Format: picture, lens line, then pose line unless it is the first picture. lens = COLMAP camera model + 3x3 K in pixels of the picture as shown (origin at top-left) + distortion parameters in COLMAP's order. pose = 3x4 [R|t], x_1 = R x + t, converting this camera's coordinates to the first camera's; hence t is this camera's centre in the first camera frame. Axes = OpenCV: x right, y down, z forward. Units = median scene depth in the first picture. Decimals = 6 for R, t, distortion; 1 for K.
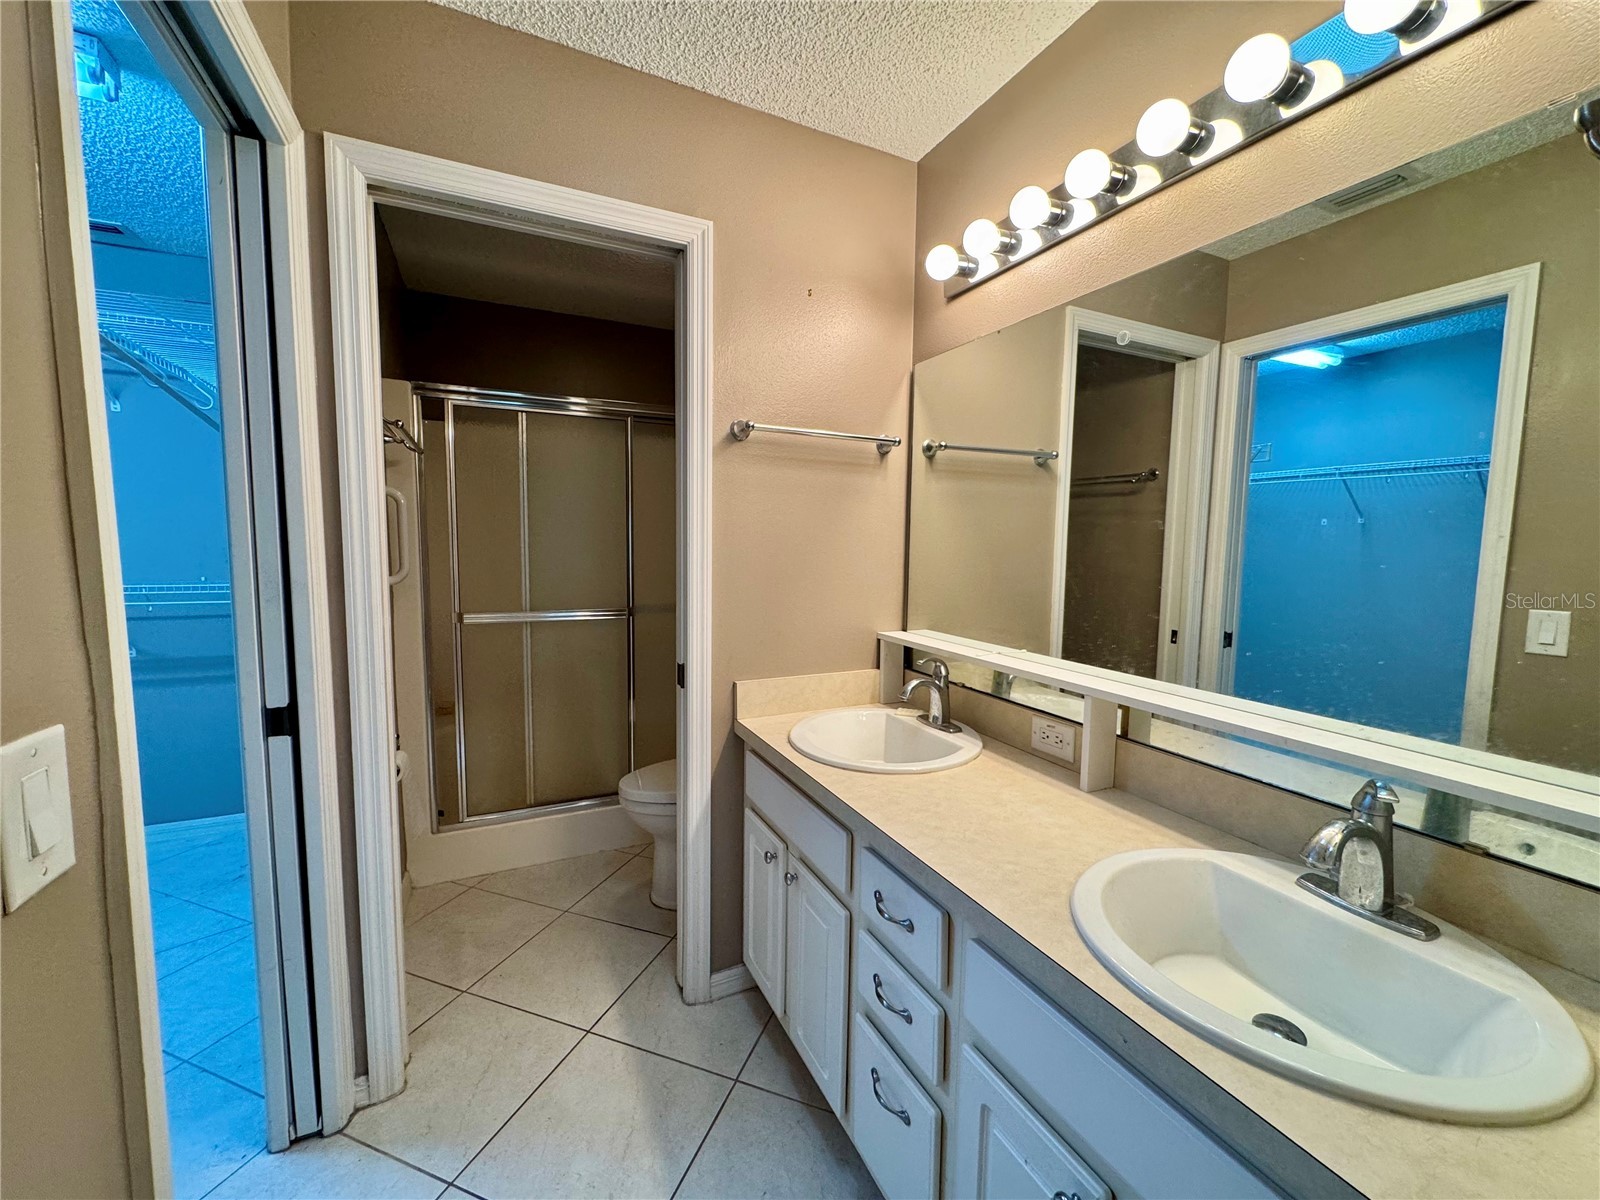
lens RADIAL K [[640.9, 0, 800.0], [0, 640.9, 600.0], [0, 0, 1]] dist [-0.001441, -0.000098]
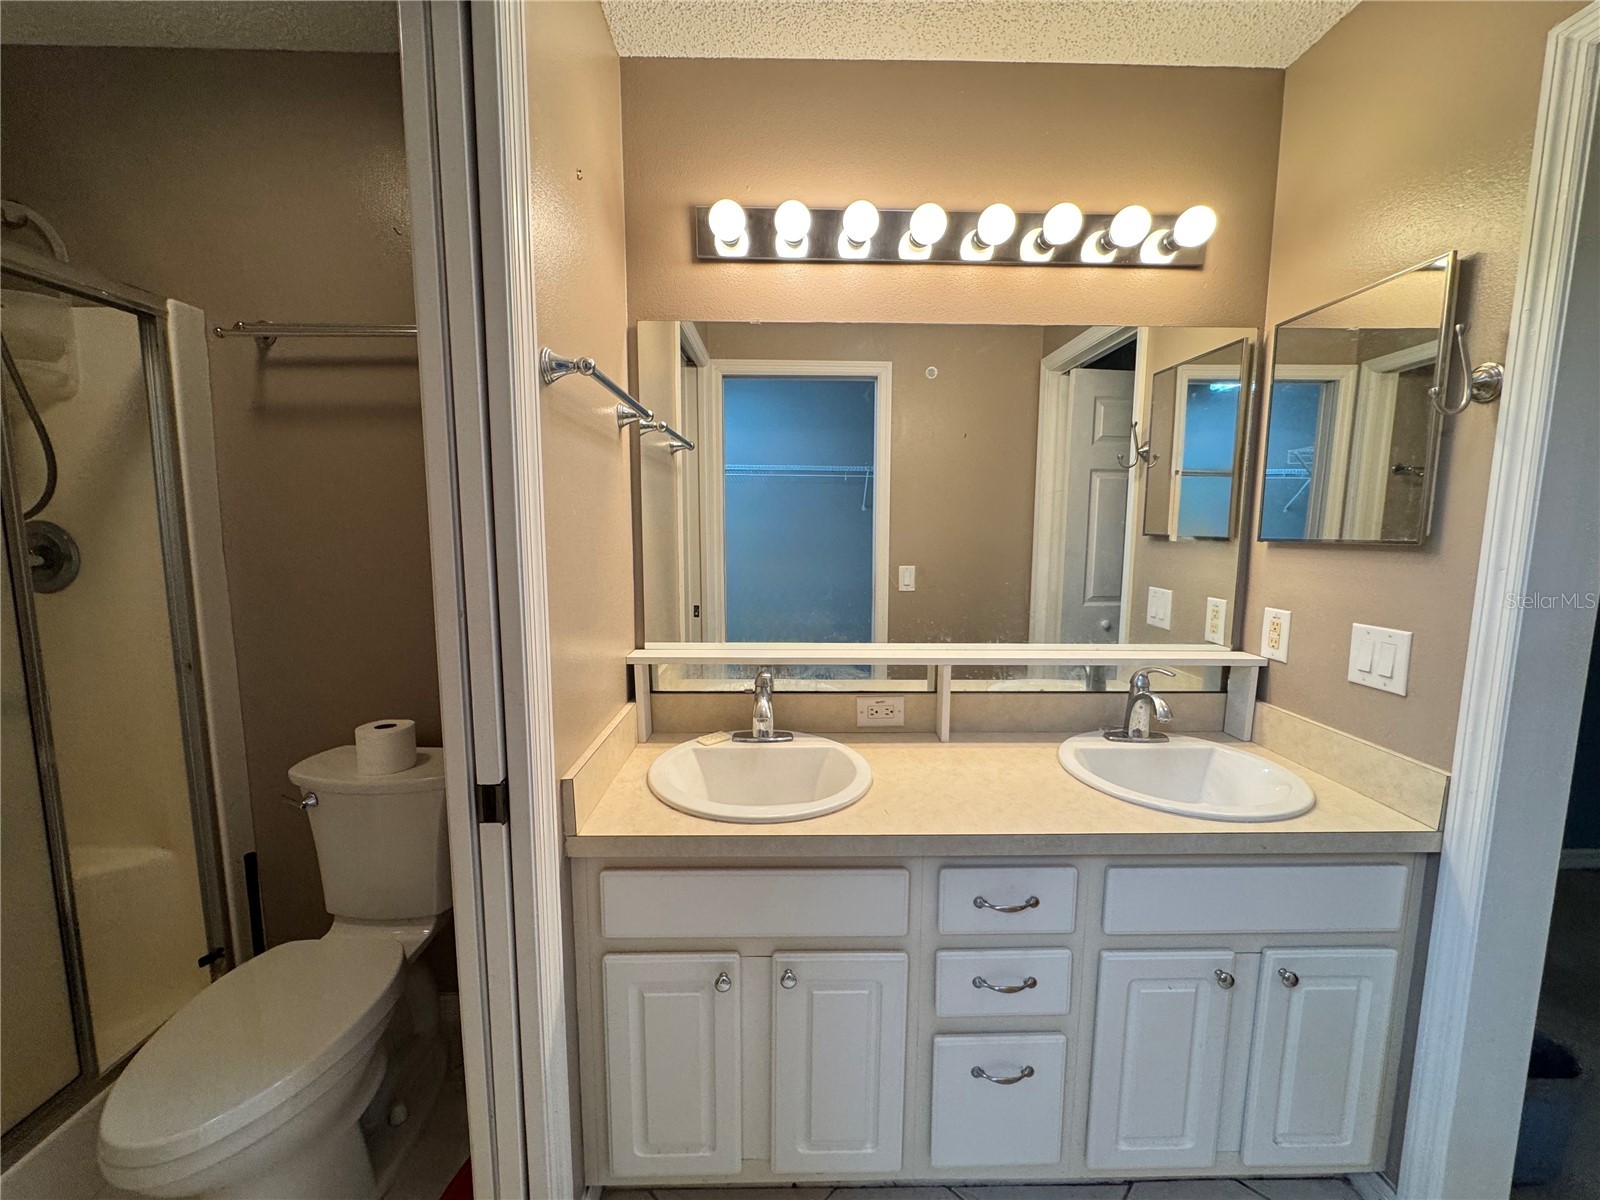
lens RADIAL K [[635.0, 0, 800.0], [0, 635.0, 600.0], [0, 0, 1]] dist [-0.002881, -0.000148]
pose [[0.410452, -0.124612, 0.903328, -0.583538], [0.085348, 0.991520, 0.097998, -0.093434], [-0.907879, 0.036874, 0.417607, 0.567830]]
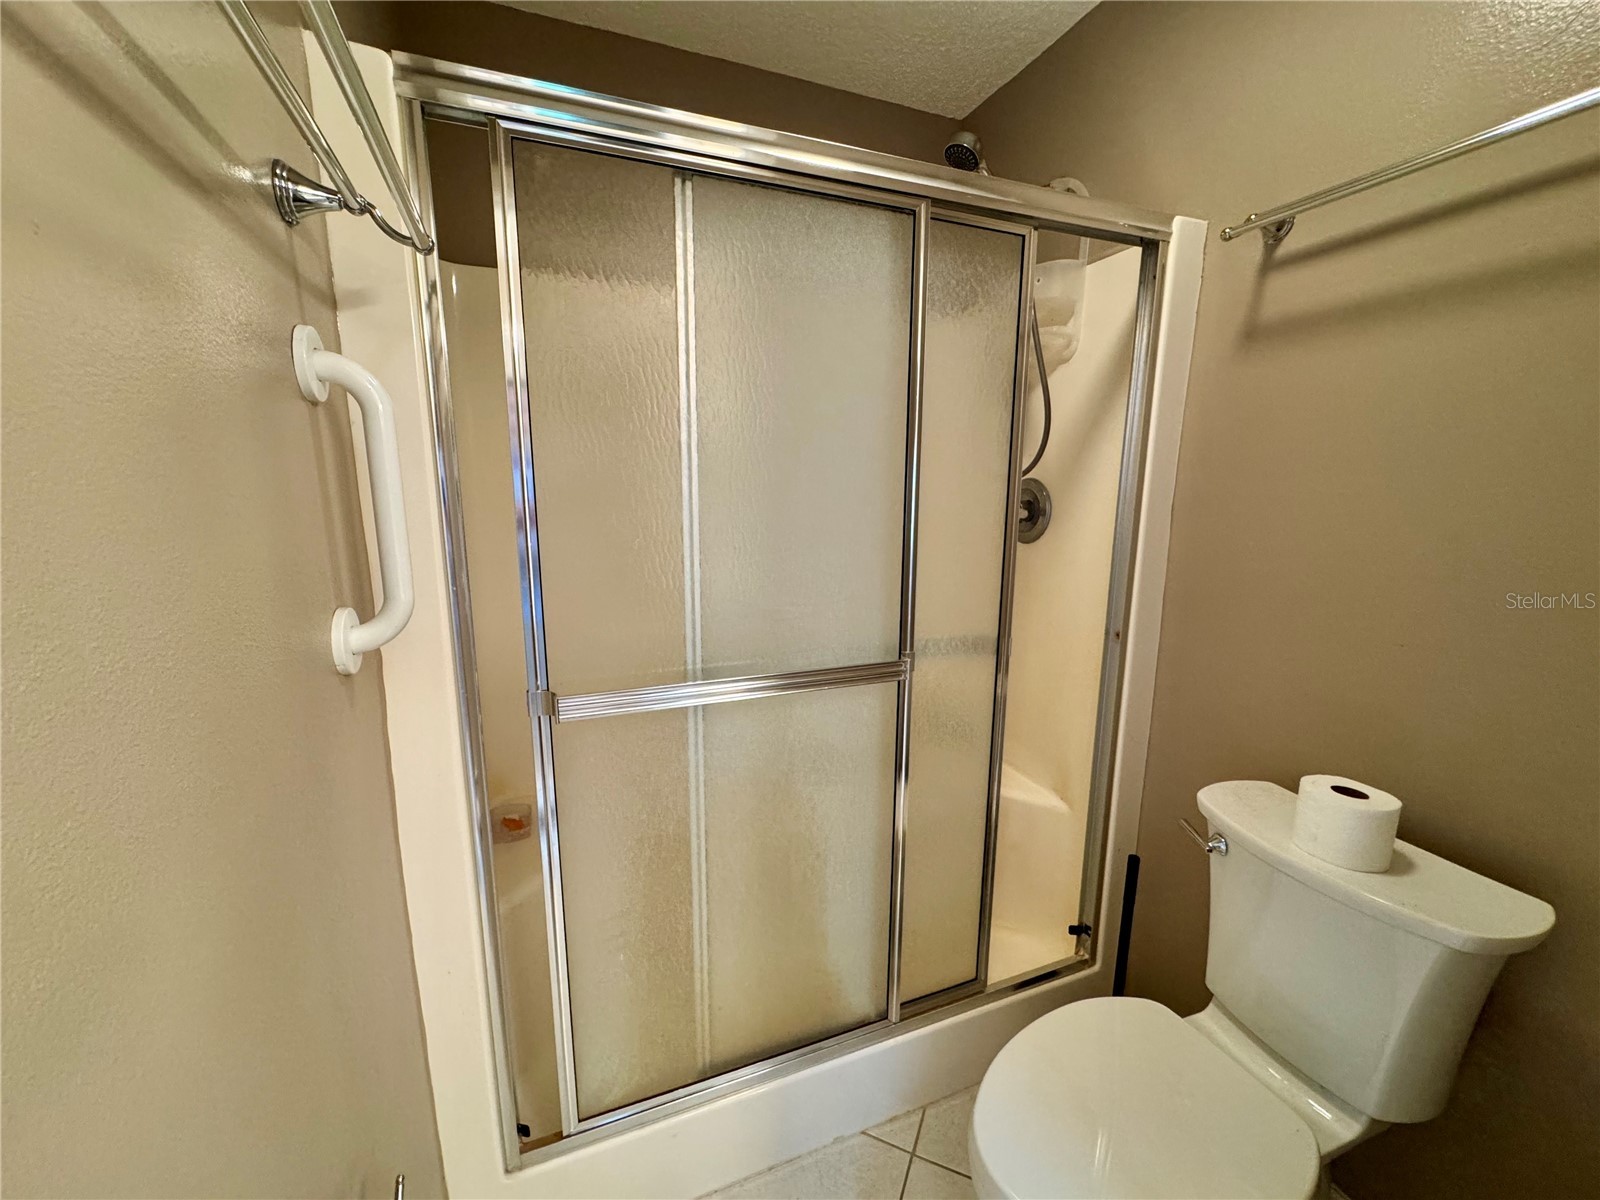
lens RADIAL K [[648.9, 0, 800.0], [0, 648.9, 600.0], [0, 0, 1]] dist [-0.001333, 0.000048]
pose [[0.998395, -0.000829, -0.056634, -0.505078], [0.005697, 0.996292, 0.085849, -0.107786], [0.056353, -0.086034, 0.994697, 0.875659]]
